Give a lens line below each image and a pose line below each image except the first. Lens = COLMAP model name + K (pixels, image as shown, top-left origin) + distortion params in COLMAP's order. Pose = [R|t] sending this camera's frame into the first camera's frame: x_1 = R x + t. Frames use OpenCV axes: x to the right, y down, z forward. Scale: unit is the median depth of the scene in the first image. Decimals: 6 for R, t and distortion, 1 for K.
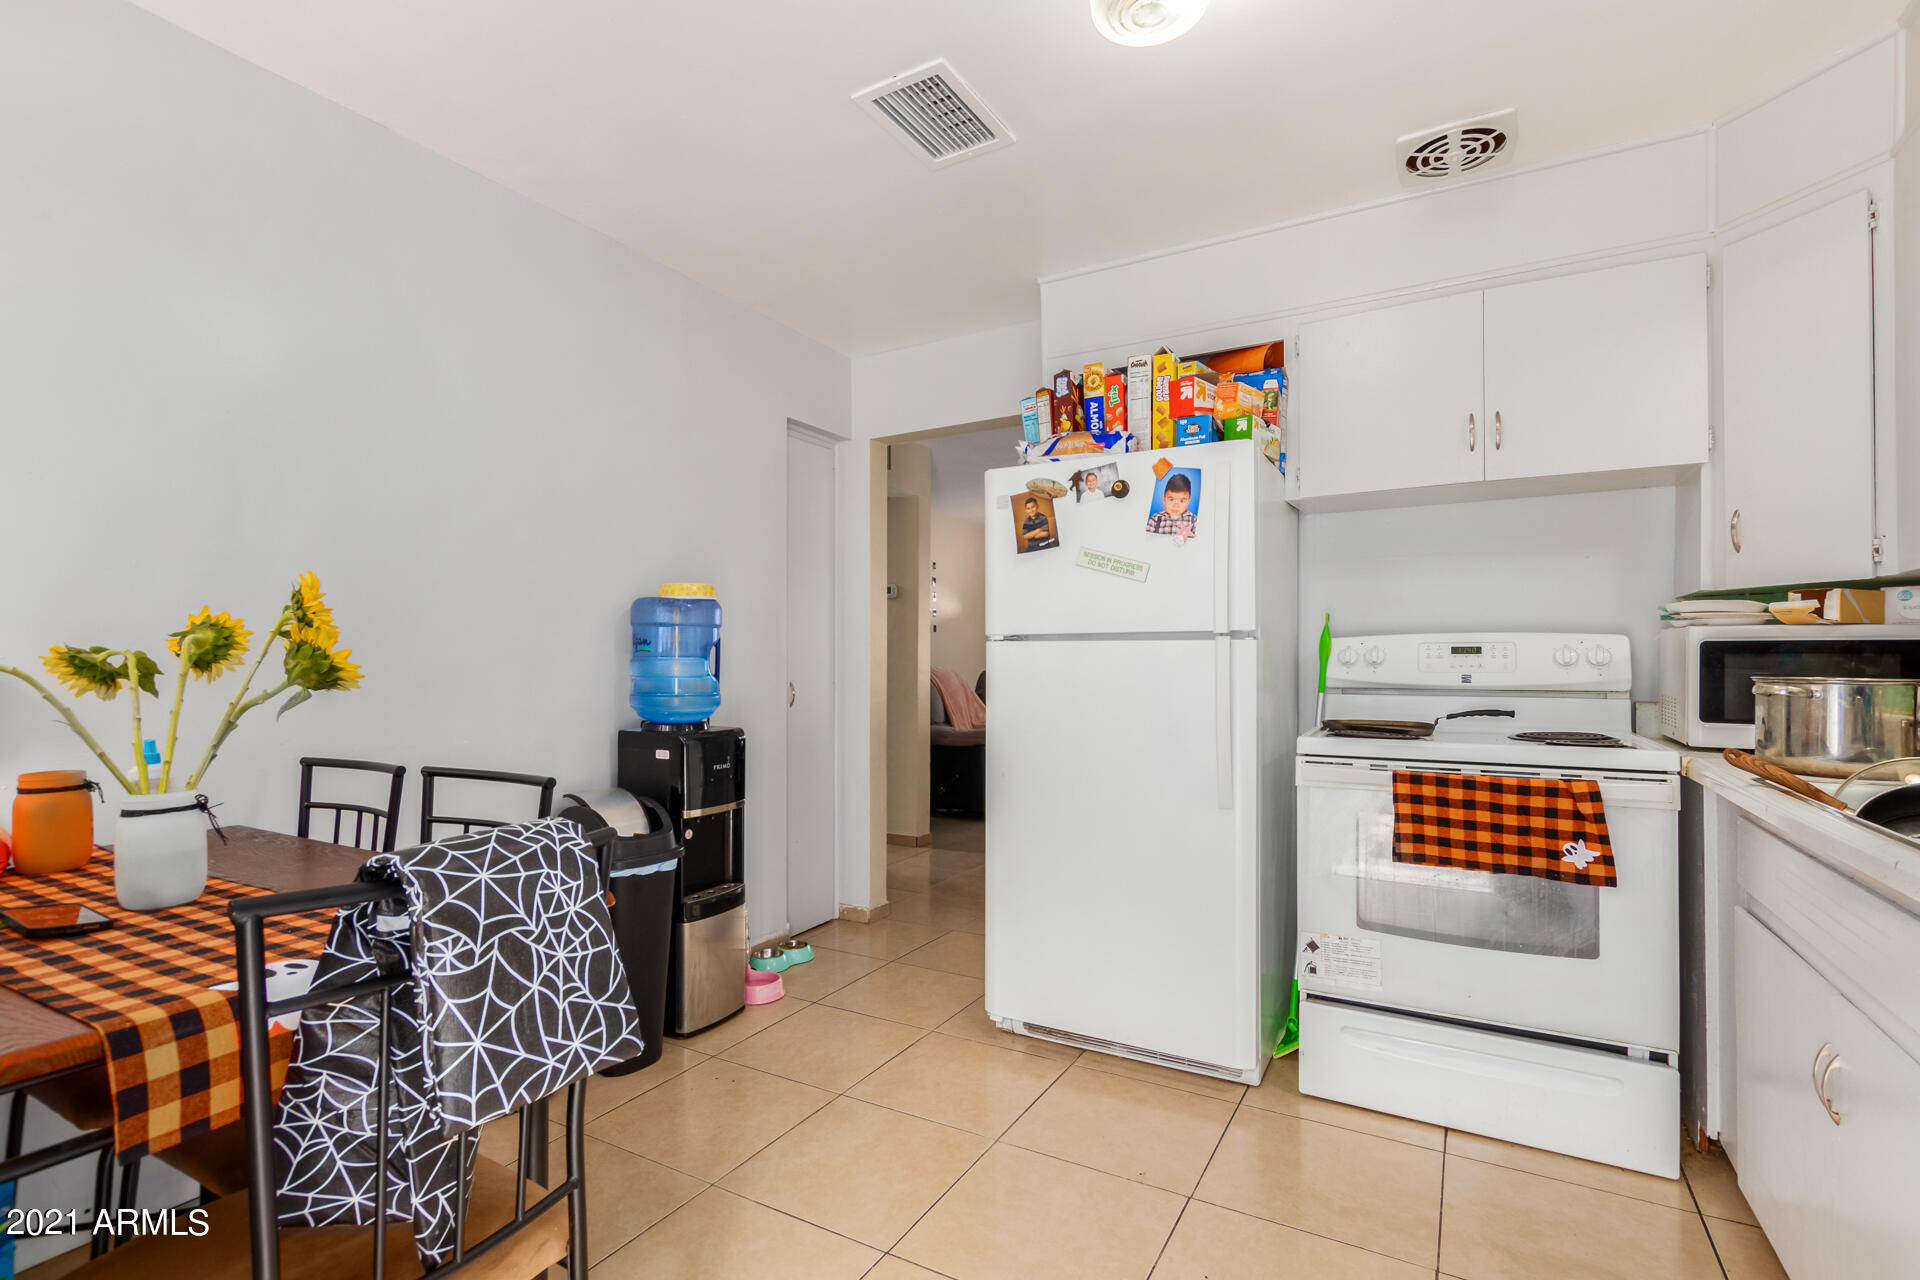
lens RADIAL K [[886.6, 0, 965.7], [0, 886.6, 644.0], [0, 0, 1]] dist [0.000727, 0.000390]
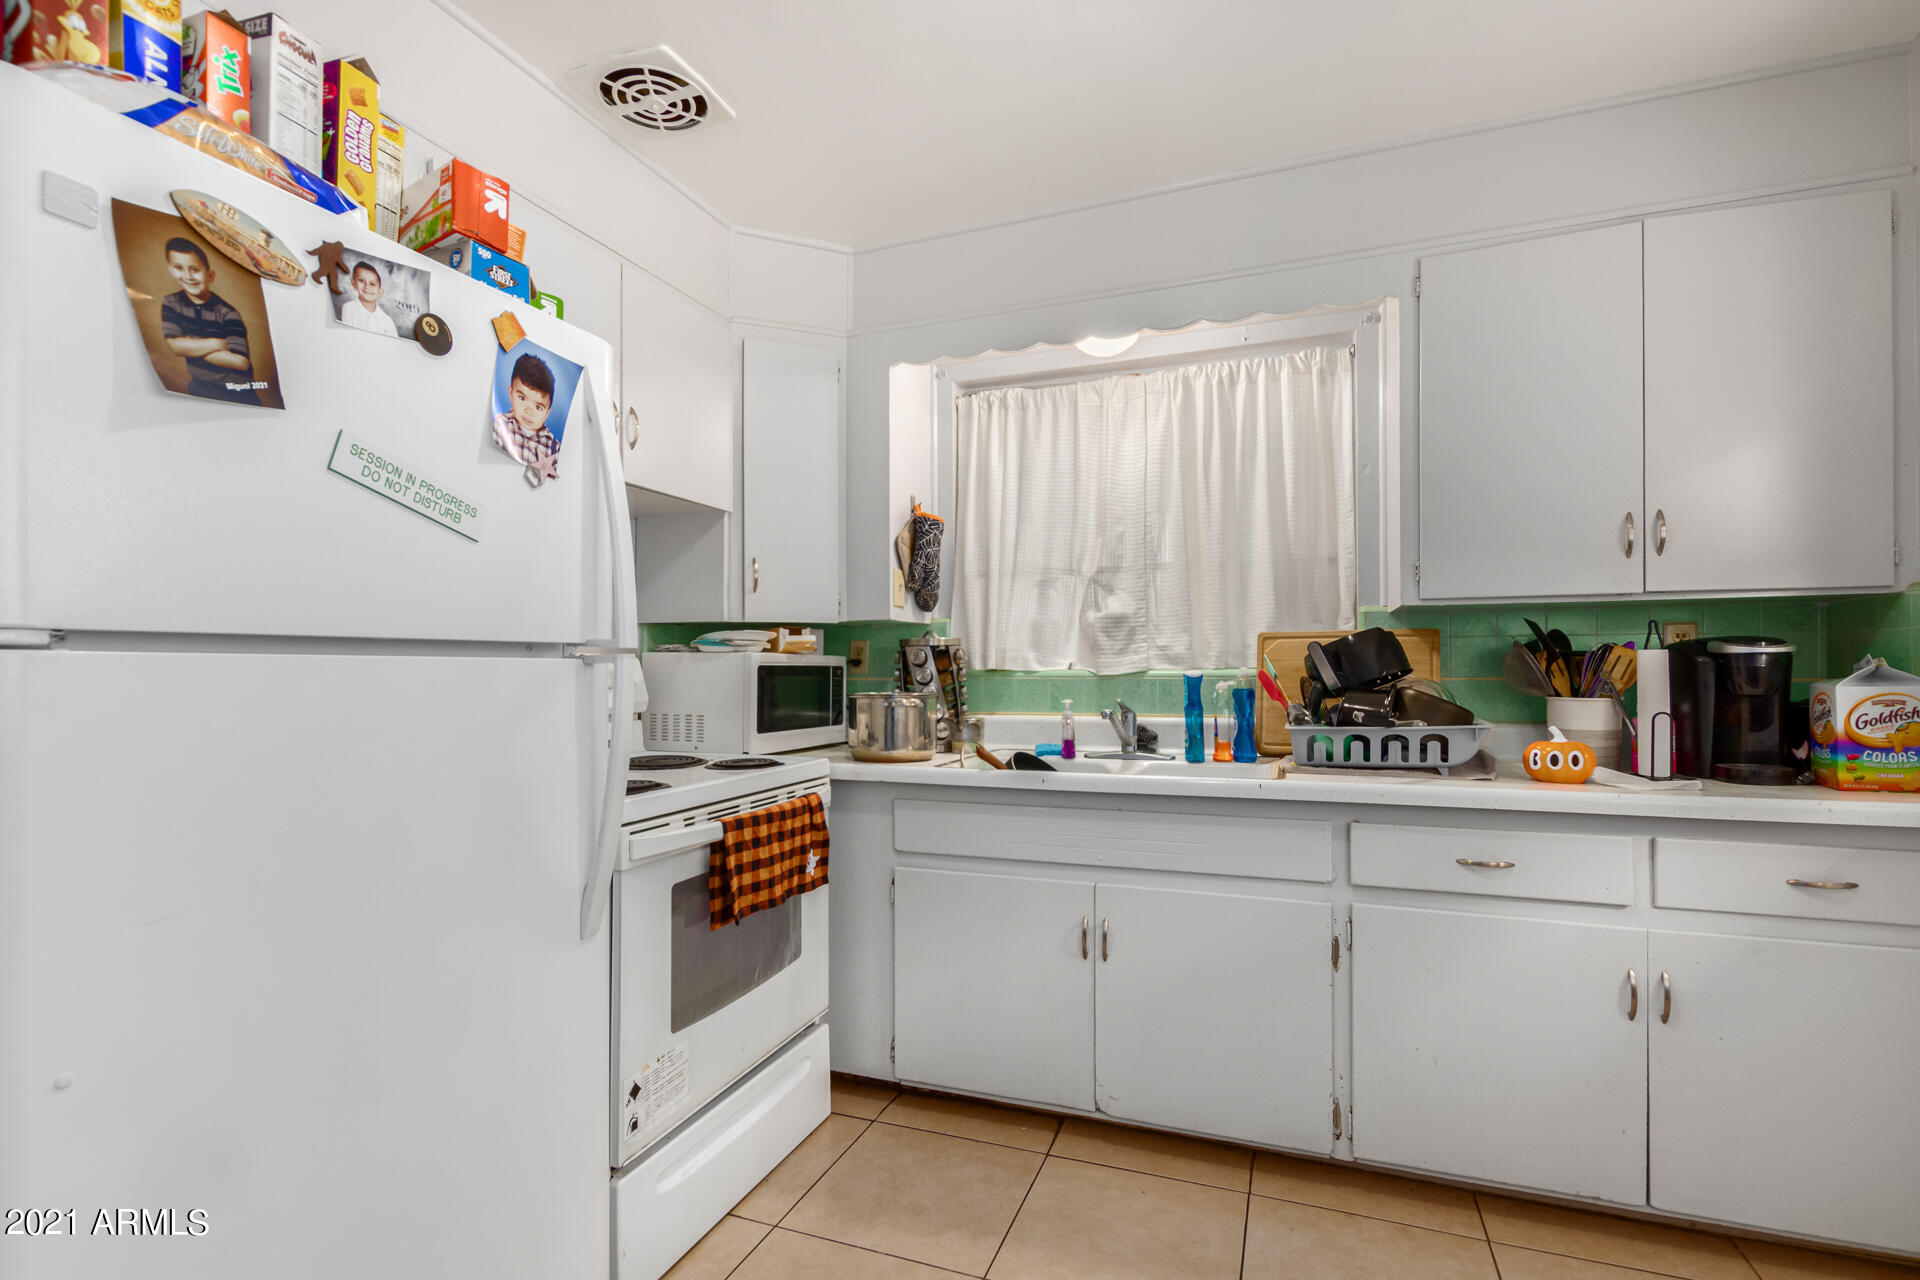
lens RADIAL K [[886.6, 0, 964.9], [0, 886.6, 655.6], [0, 0, 1]] dist [0.000727, 0.000390]
pose [[-0.151356, 0.013287, 0.988390, -0.338817], [-0.014005, 0.999780, -0.015585, -0.001169], [-0.988380, -0.016201, -0.151136, 0.810591]]
